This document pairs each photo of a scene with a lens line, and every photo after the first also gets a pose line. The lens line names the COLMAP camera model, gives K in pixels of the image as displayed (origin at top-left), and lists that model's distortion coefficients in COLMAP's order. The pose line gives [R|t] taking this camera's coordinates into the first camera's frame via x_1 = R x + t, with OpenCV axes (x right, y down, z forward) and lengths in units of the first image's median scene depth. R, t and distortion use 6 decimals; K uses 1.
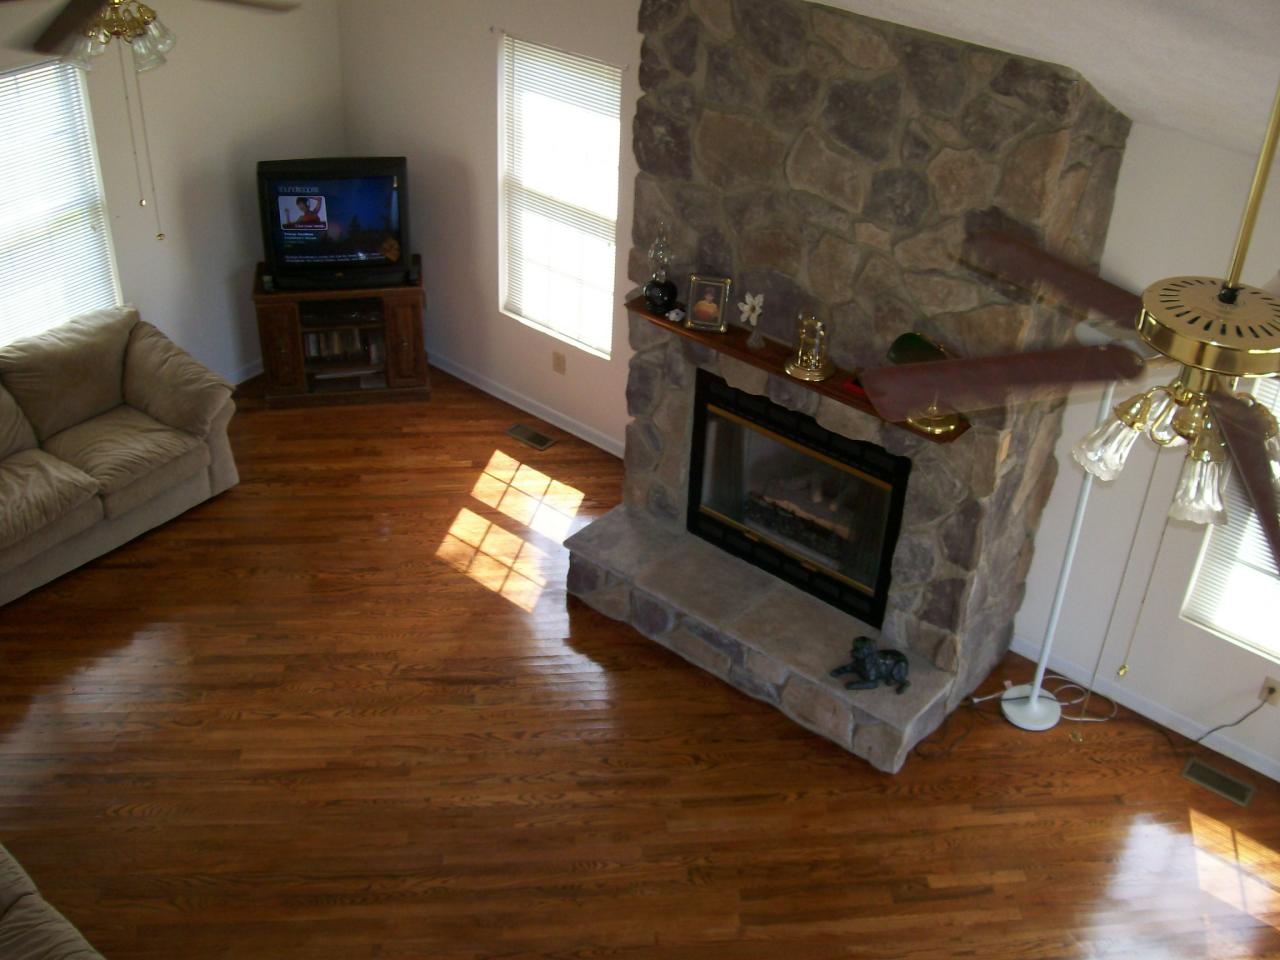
lens RADIAL K [[1392.8, 0, 669.6], [0, 1392.8, 473.2], [0, 0, 1]] dist [-0.193415, 0.163109]
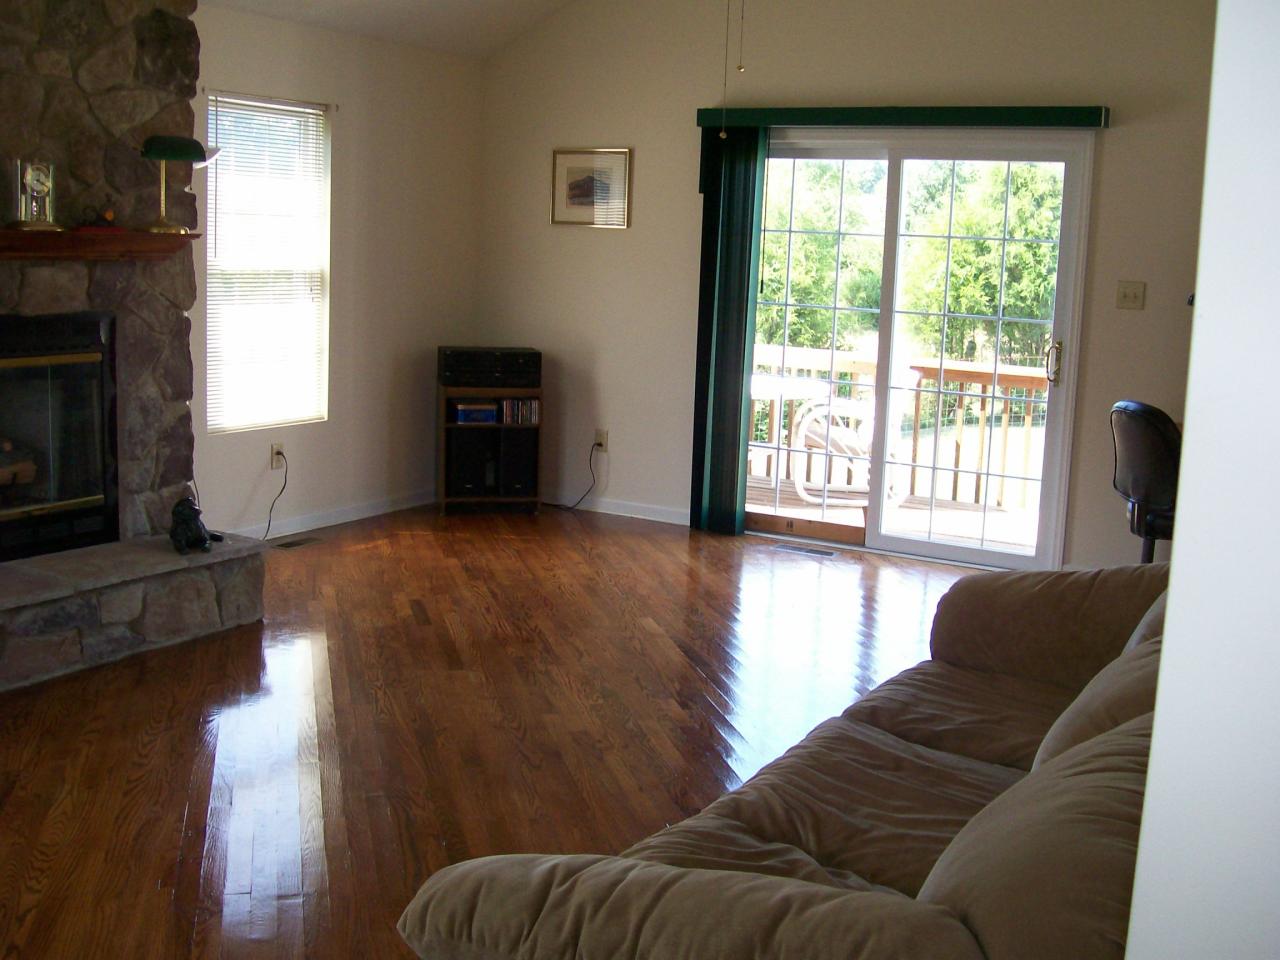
lens RADIAL K [[1392.8, 0, 669.6], [0, 1392.8, 473.2], [0, 0, 1]] dist [-0.193415, 0.163109]
pose [[-0.159693, -0.210461, 0.964471, -0.850032], [0.506678, 0.821024, 0.263053, 0.032498], [-0.847216, 0.530684, -0.024476, 0.797732]]
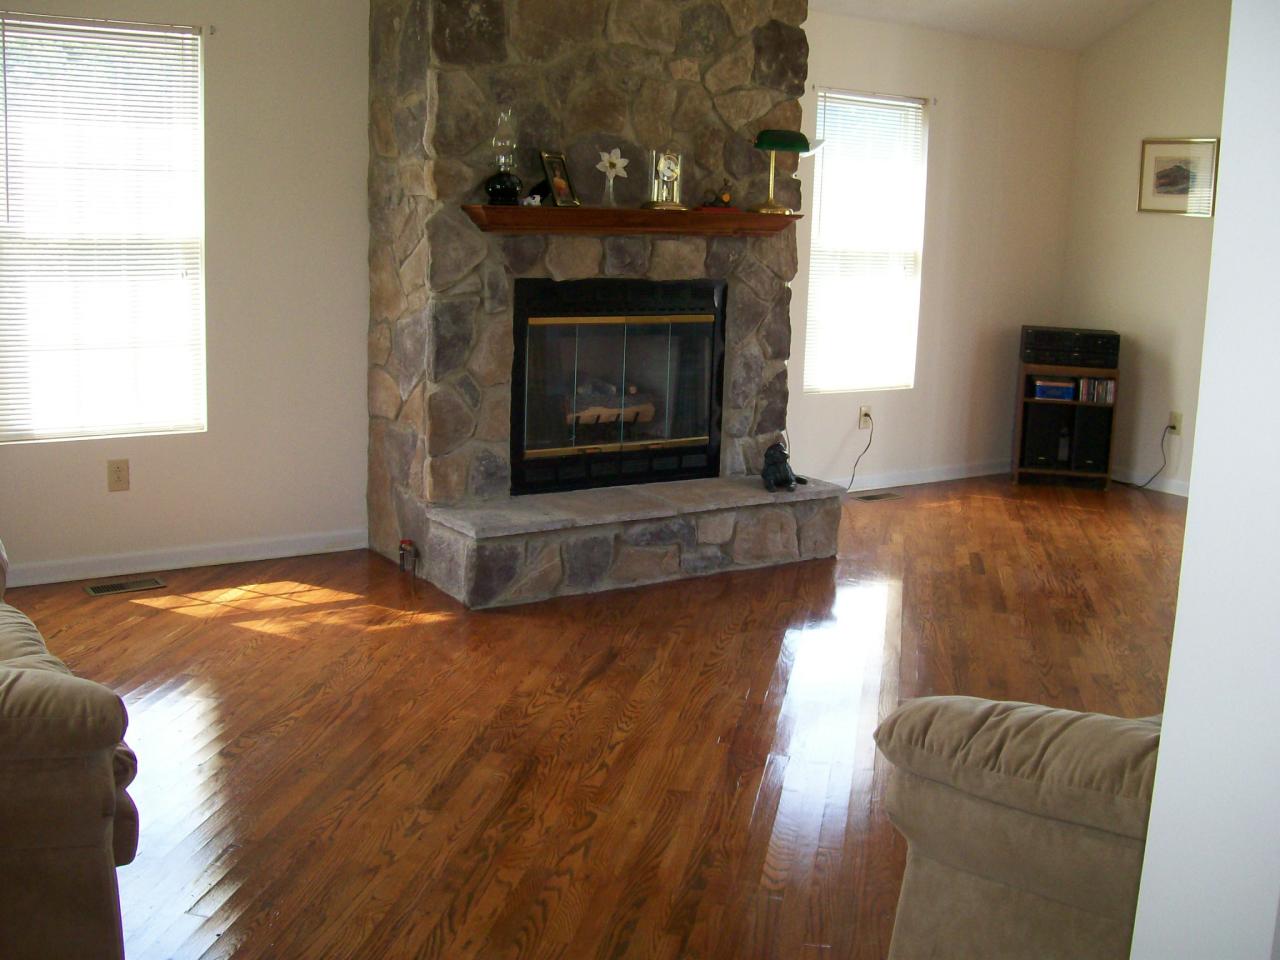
lens RADIAL K [[1392.8, 0, 669.6], [0, 1392.8, 473.2], [0, 0, 1]] dist [-0.193415, 0.163109]
pose [[0.273759, -0.216081, 0.937211, -0.963460], [0.515112, 0.855841, 0.046857, 0.049896], [-0.812229, 0.469941, 0.345600, 0.763489]]
